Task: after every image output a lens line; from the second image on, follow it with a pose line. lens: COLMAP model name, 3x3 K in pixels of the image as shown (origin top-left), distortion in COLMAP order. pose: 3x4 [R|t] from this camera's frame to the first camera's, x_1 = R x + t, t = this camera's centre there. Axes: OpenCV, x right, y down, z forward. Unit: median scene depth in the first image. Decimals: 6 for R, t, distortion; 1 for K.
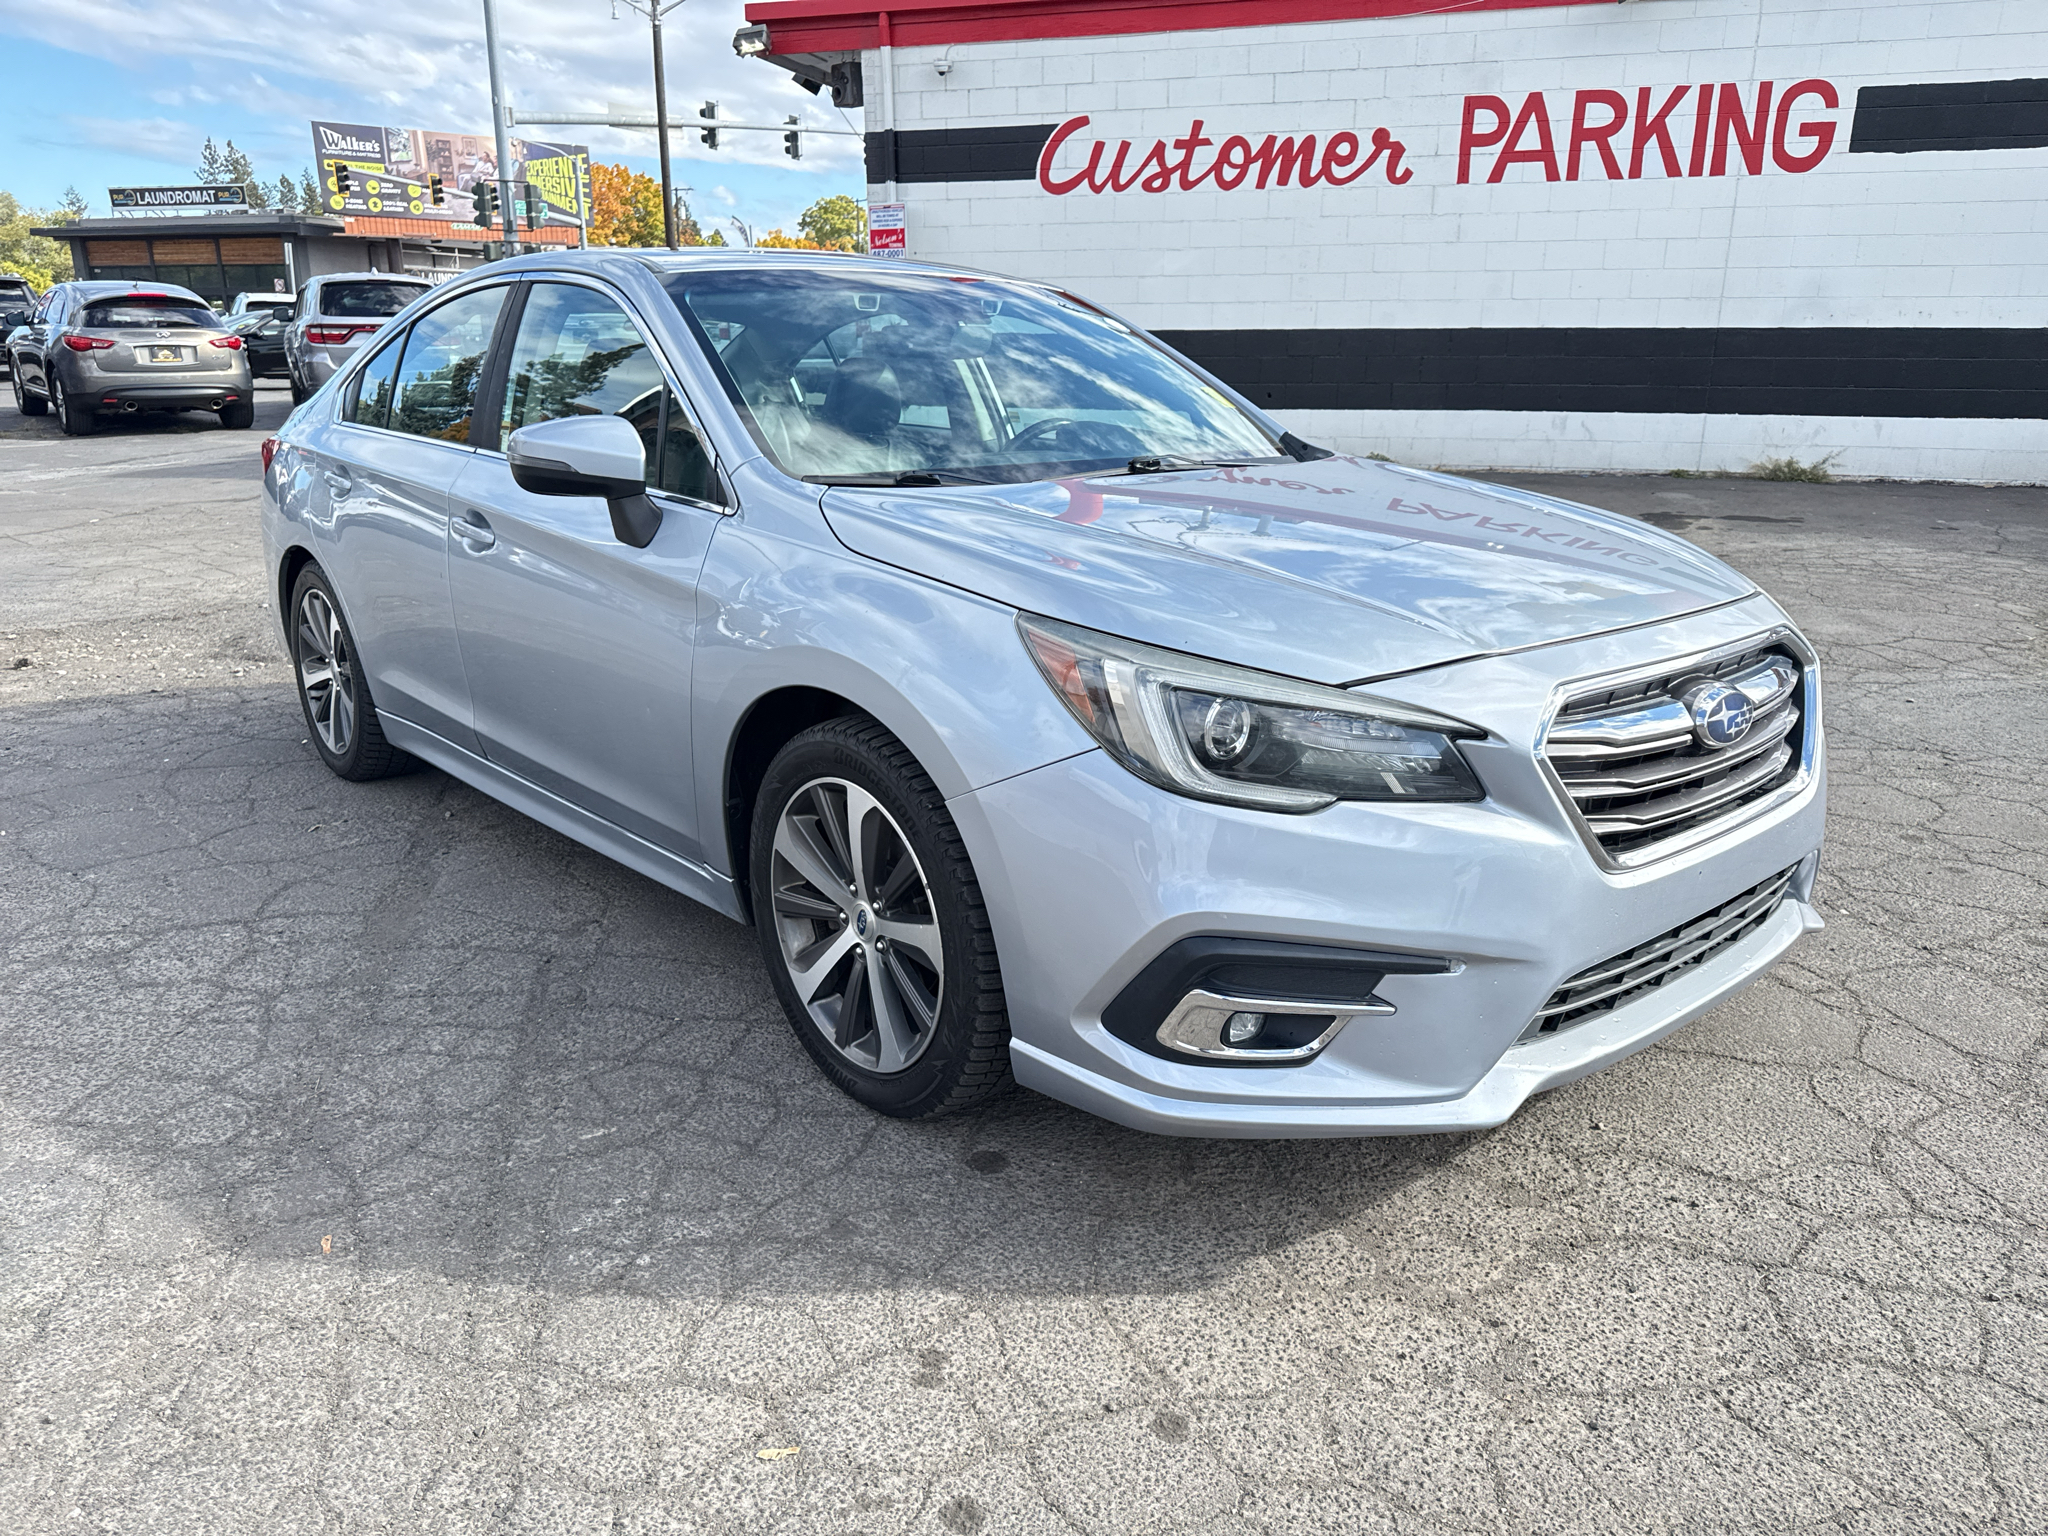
lens RADIAL K [[1453.2, 0, 1047.4], [0, 1453.2, 770.1], [0, 0, 1]] dist [0.014088, -0.014556]
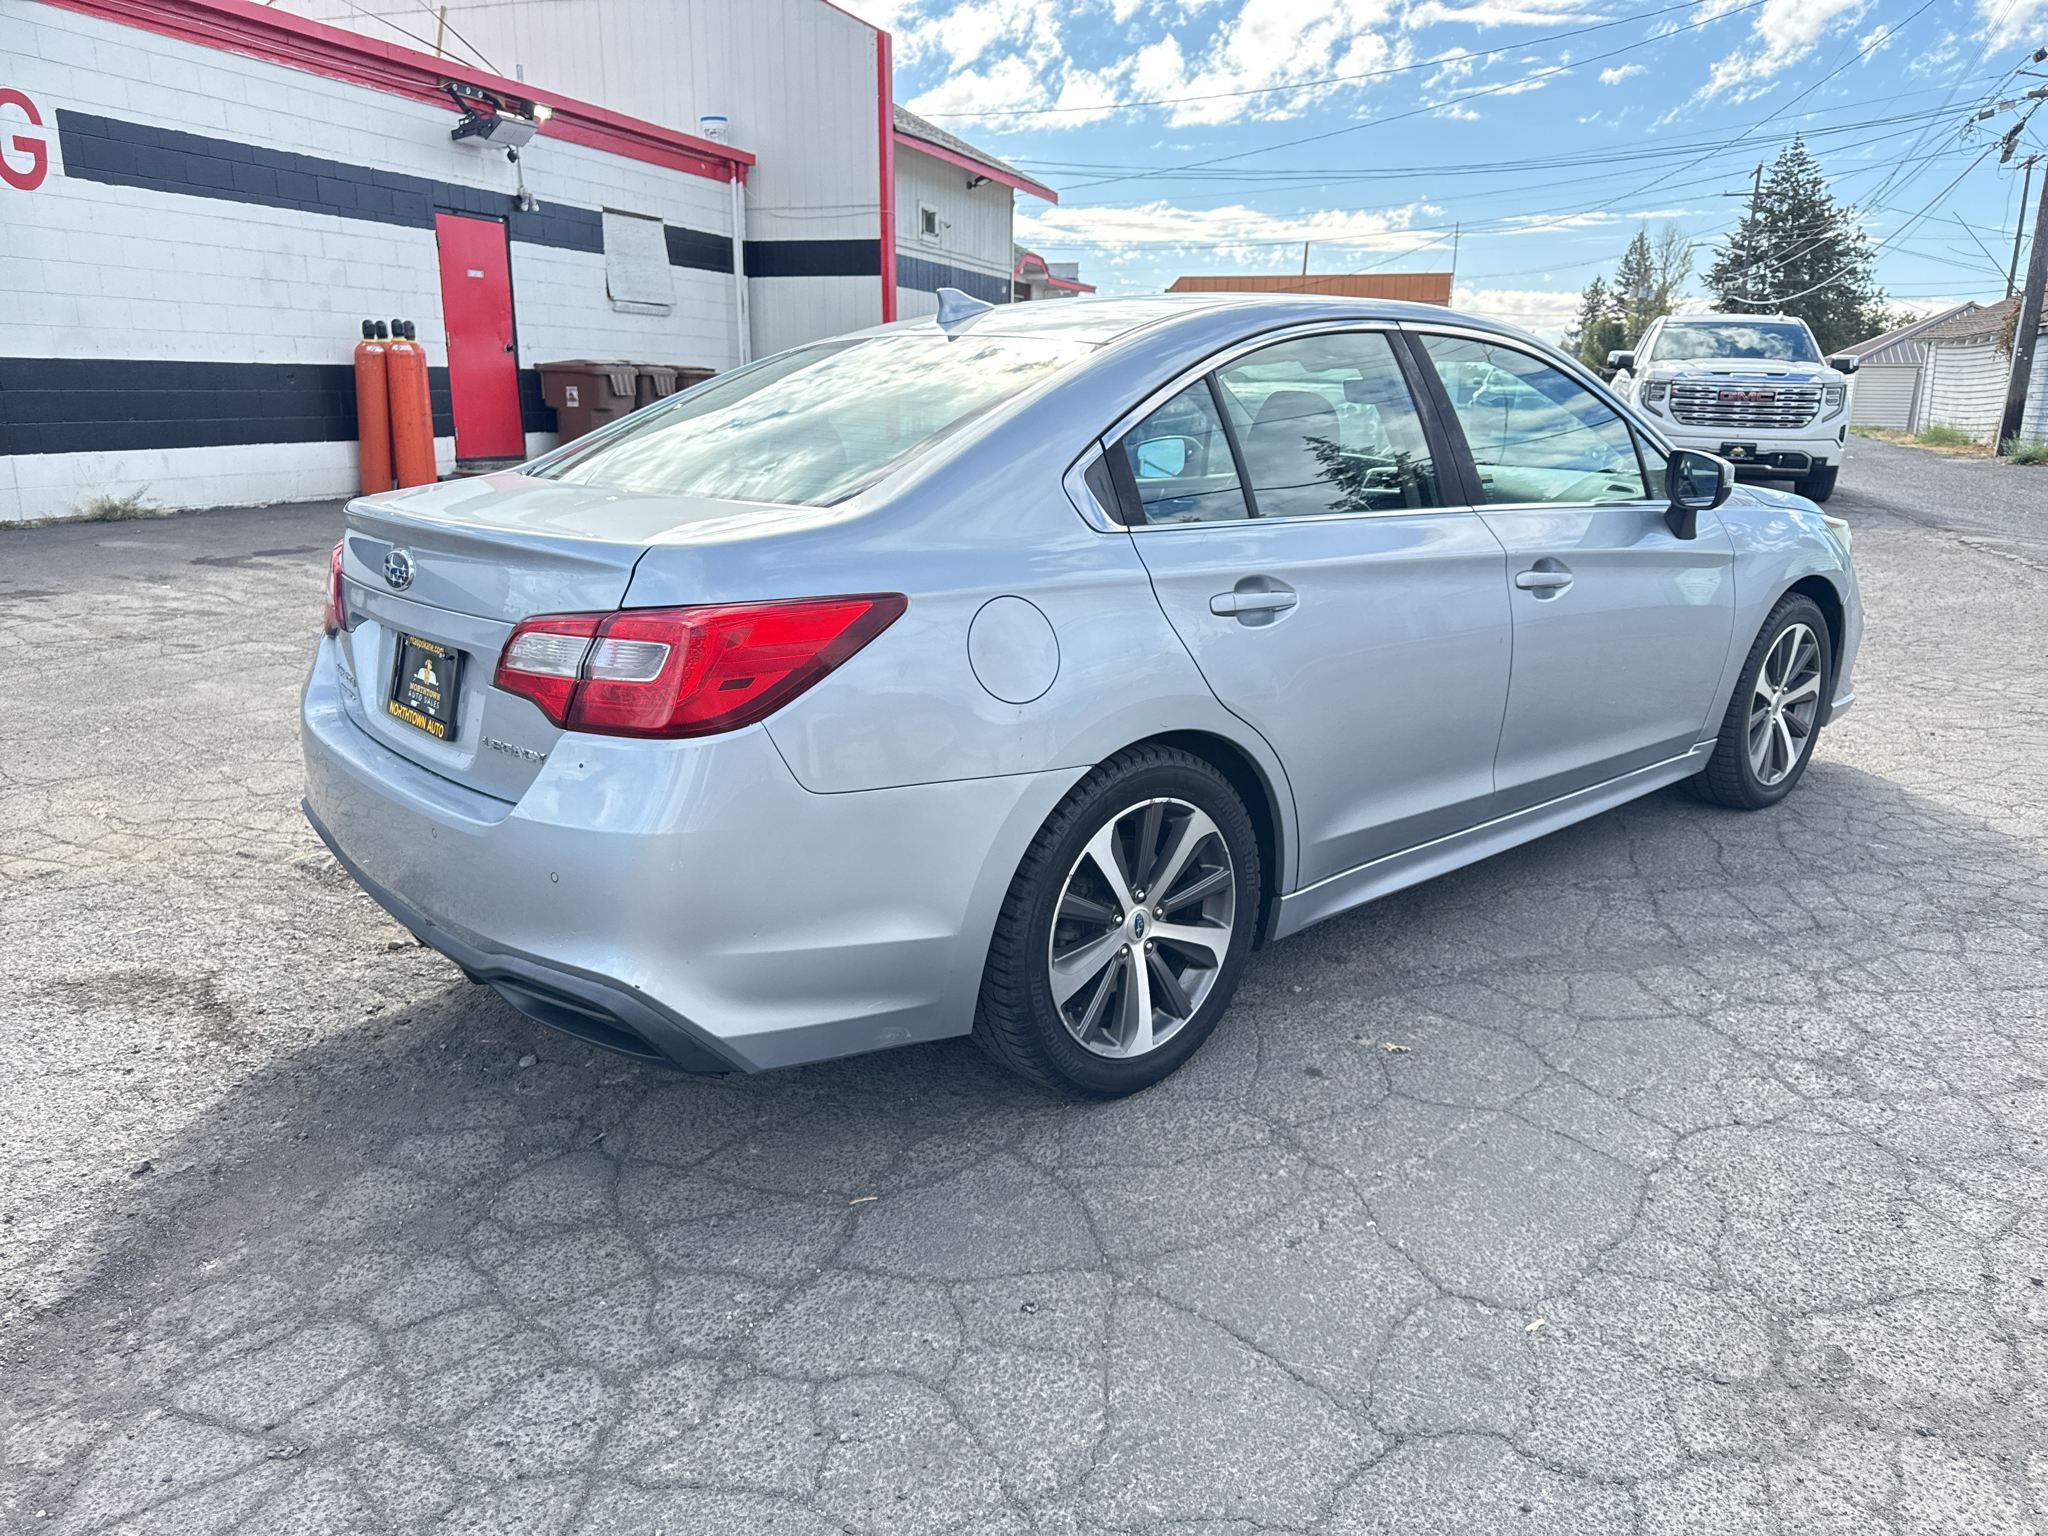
lens RADIAL K [[1463.5, 0, 1024.0], [0, 1463.5, 768.0], [0, 0, 1]] dist [0.008921, -0.009104]
pose [[0.005881, -0.256198, 0.966606, -0.451032], [0.272717, 0.930392, 0.244940, -0.124406], [-0.962076, 0.262169, 0.075341, 0.414767]]
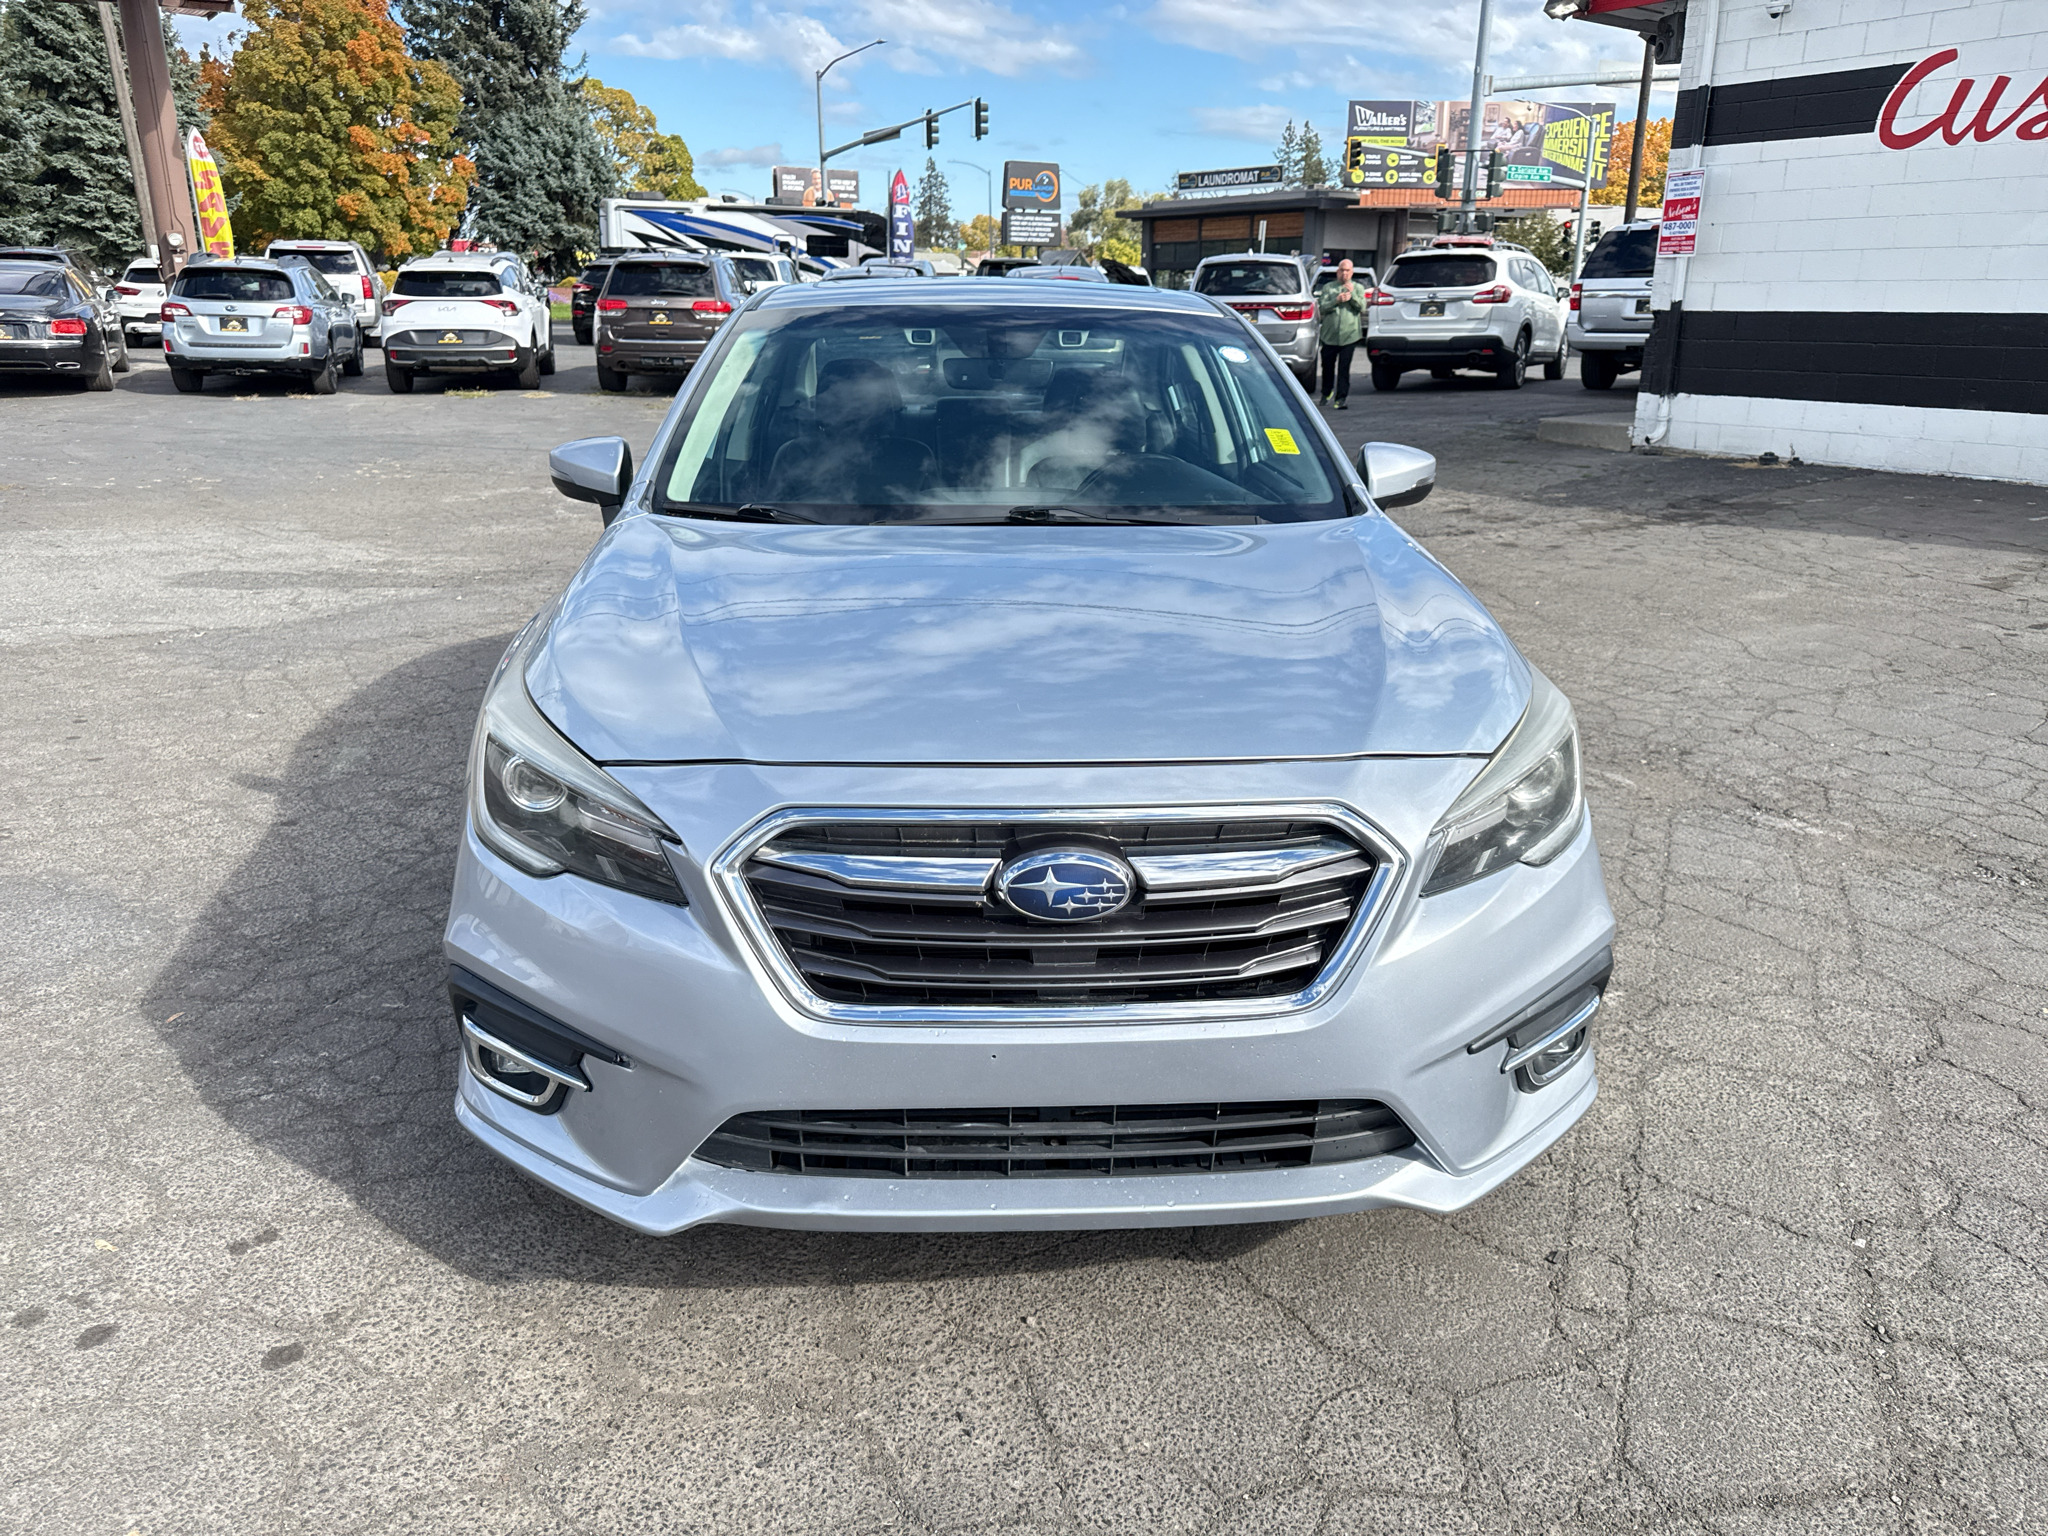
lens RADIAL K [[1465.7, 0, 1024.0], [0, 1465.7, 768.0], [0, 0, 1]] dist [0.012443, -0.013419]
pose [[0.788922, 0.186423, -0.585533, 0.189453], [-0.175038, 0.981571, 0.076676, -0.033790], [0.589037, 0.041999, 0.807014, 0.062377]]
